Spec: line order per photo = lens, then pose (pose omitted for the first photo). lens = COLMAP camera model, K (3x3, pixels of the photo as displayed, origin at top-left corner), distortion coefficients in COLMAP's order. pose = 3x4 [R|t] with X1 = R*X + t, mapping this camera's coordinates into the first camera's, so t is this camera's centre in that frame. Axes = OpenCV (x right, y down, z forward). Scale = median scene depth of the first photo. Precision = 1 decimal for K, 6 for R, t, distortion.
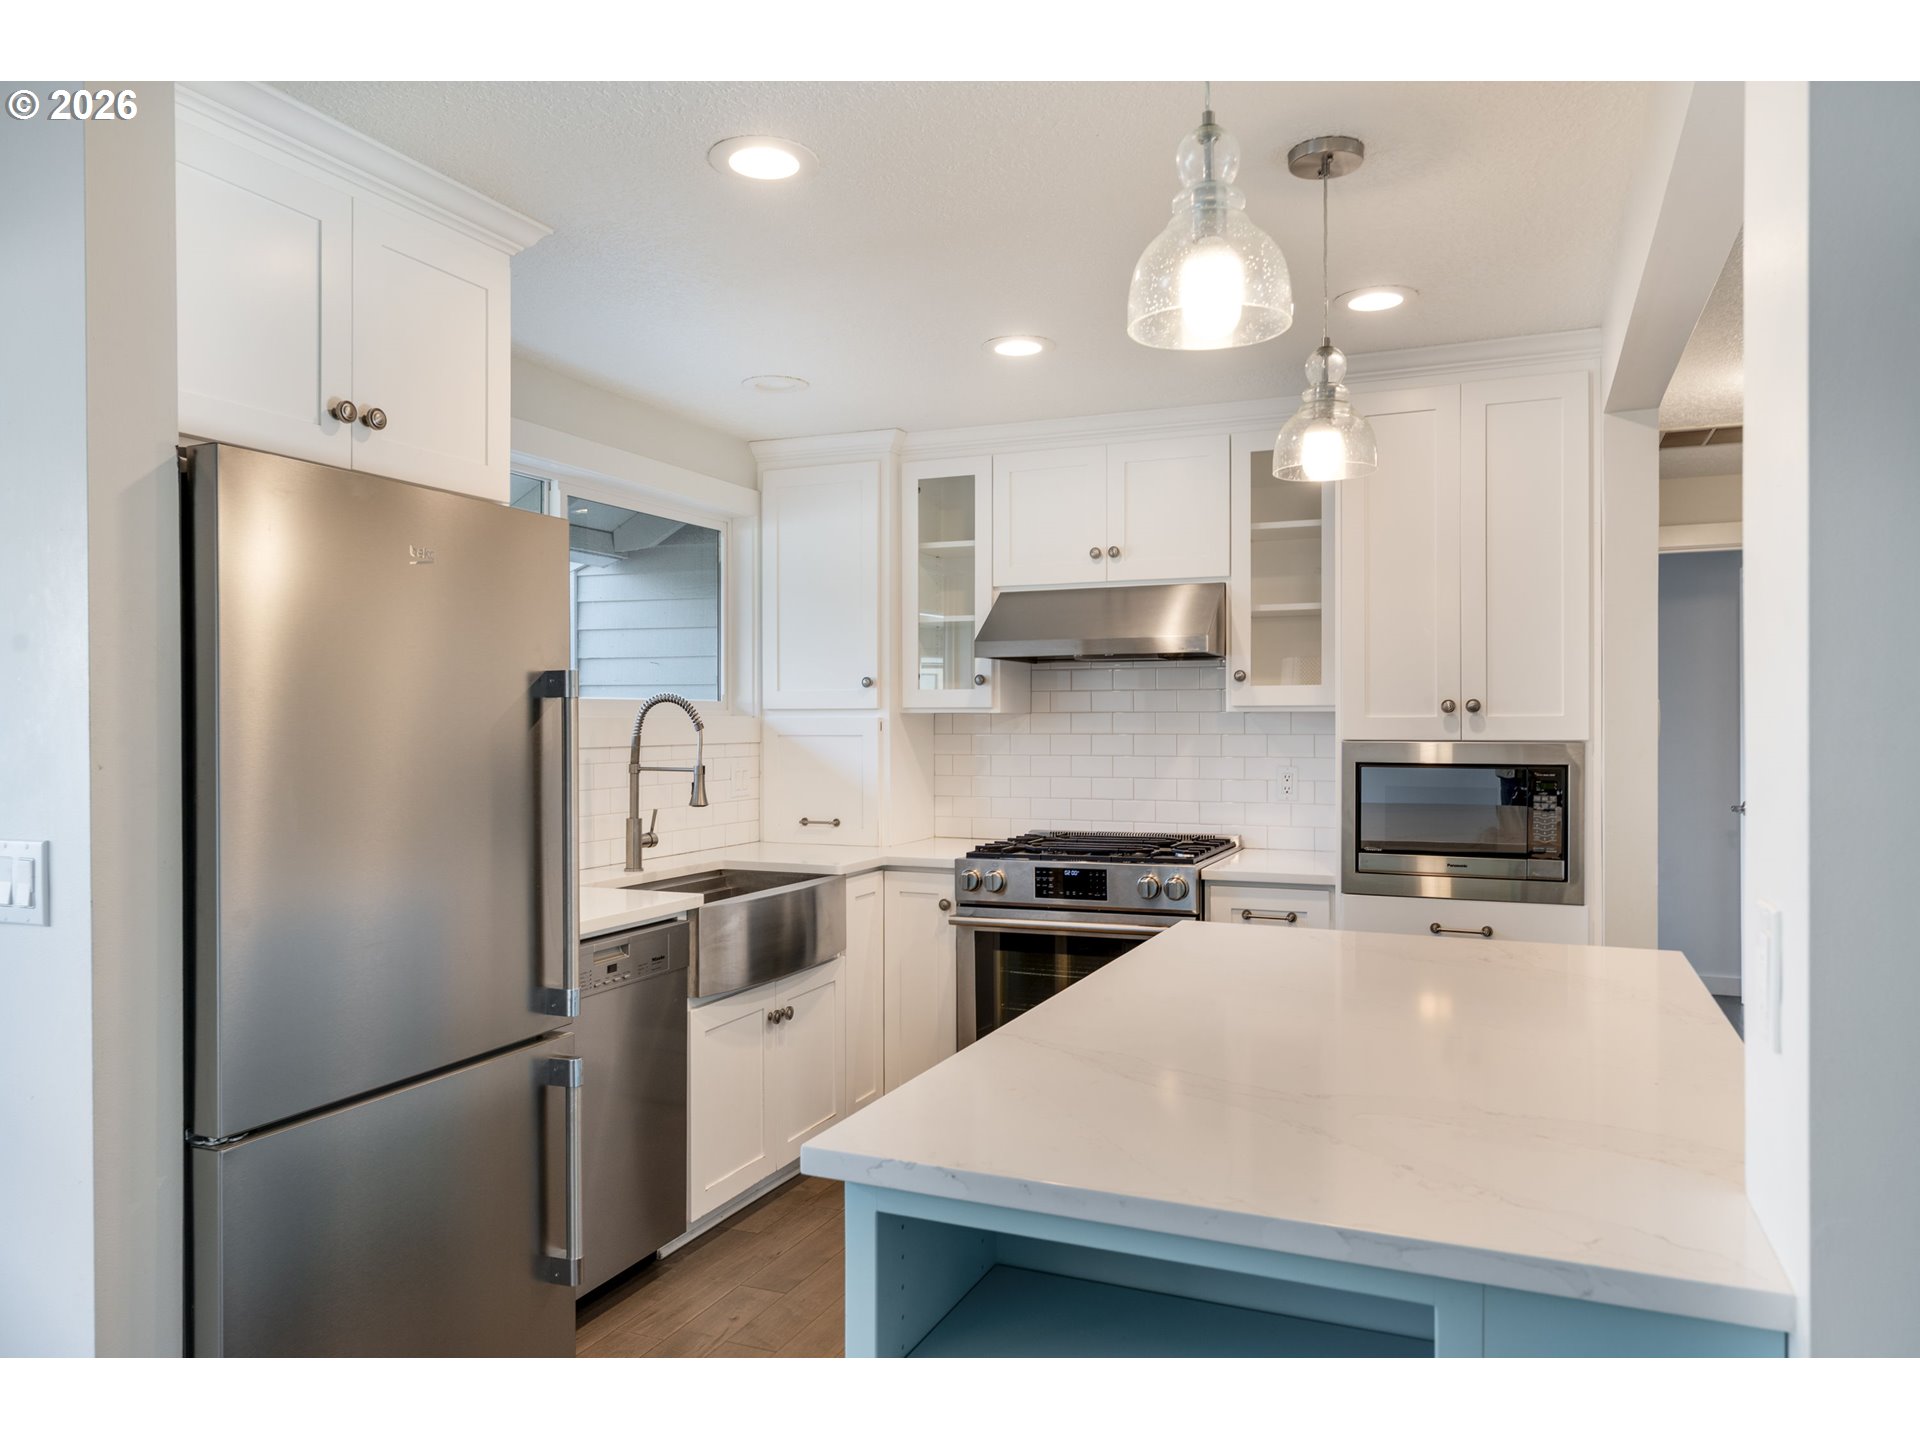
lens RADIAL K [[1287.7, 0, 958.8], [0, 1287.7, 729.7], [0, 0, 1]] dist [0.000726, -0.000599]
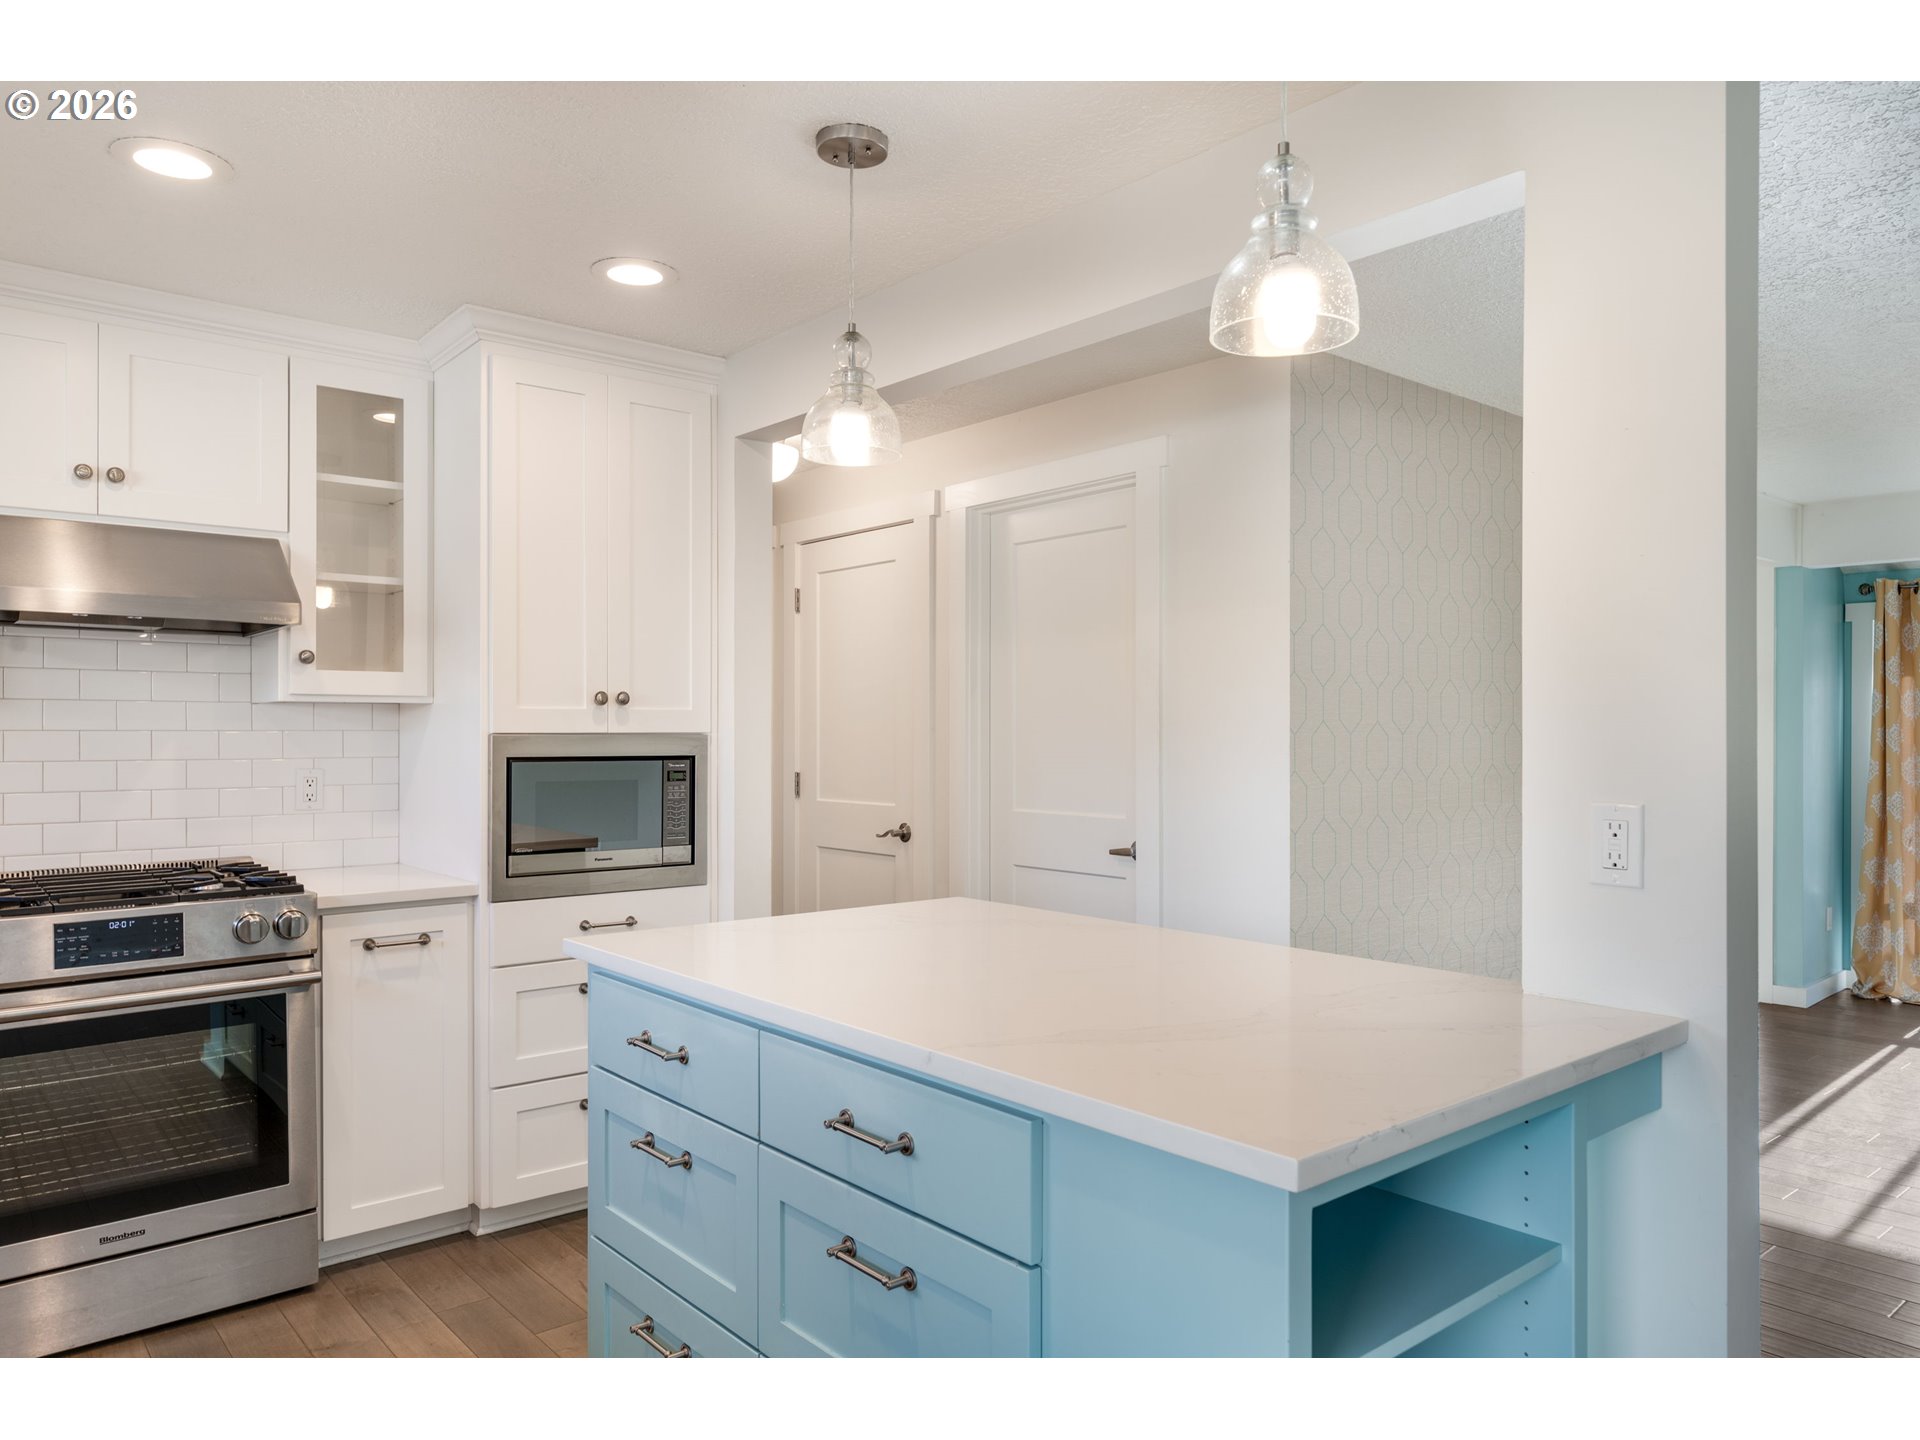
lens RADIAL K [[1287.7, 0, 958.8], [0, 1287.7, 729.7], [0, 0, 1]] dist [0.000726, -0.000599]
pose [[0.446073, 0.004350, 0.894986, -0.334763], [0.006028, 0.999951, -0.007864, 0.013466], [-0.894976, 0.008903, 0.446025, 0.278083]]
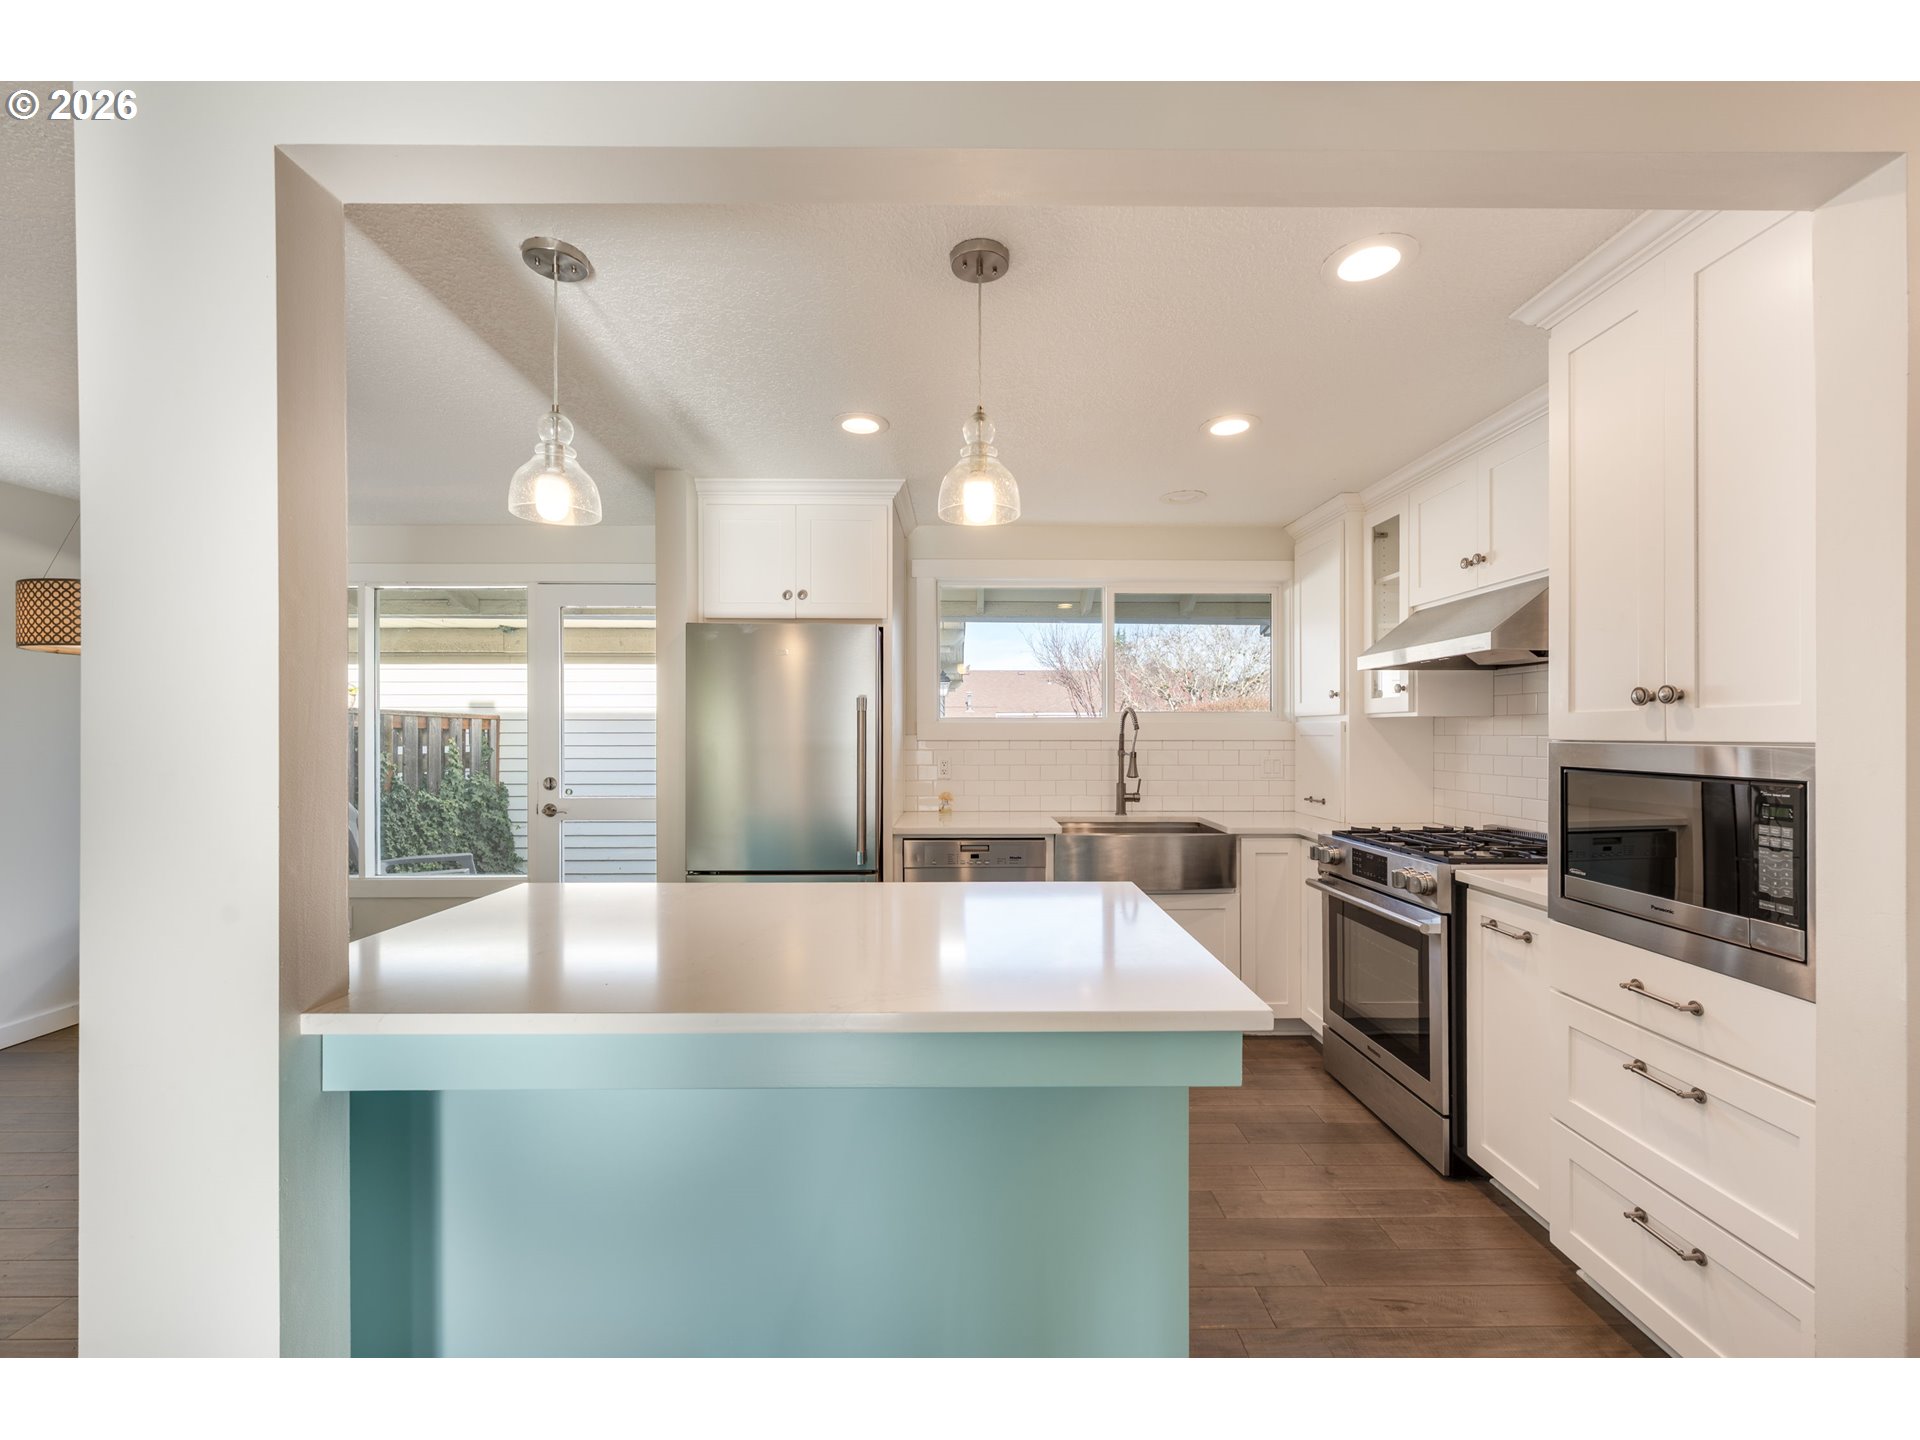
lens RADIAL K [[780.6, 0, 1003.8], [0, 780.6, 733.1], [0, 0, 1]] dist [-0.000141, 0.000085]
pose [[0.447915, 0.003329, -0.894070, 0.549771], [-0.008354, 0.999965, -0.000462, 0.006092], [0.894037, 0.007676, 0.447927, 0.405304]]
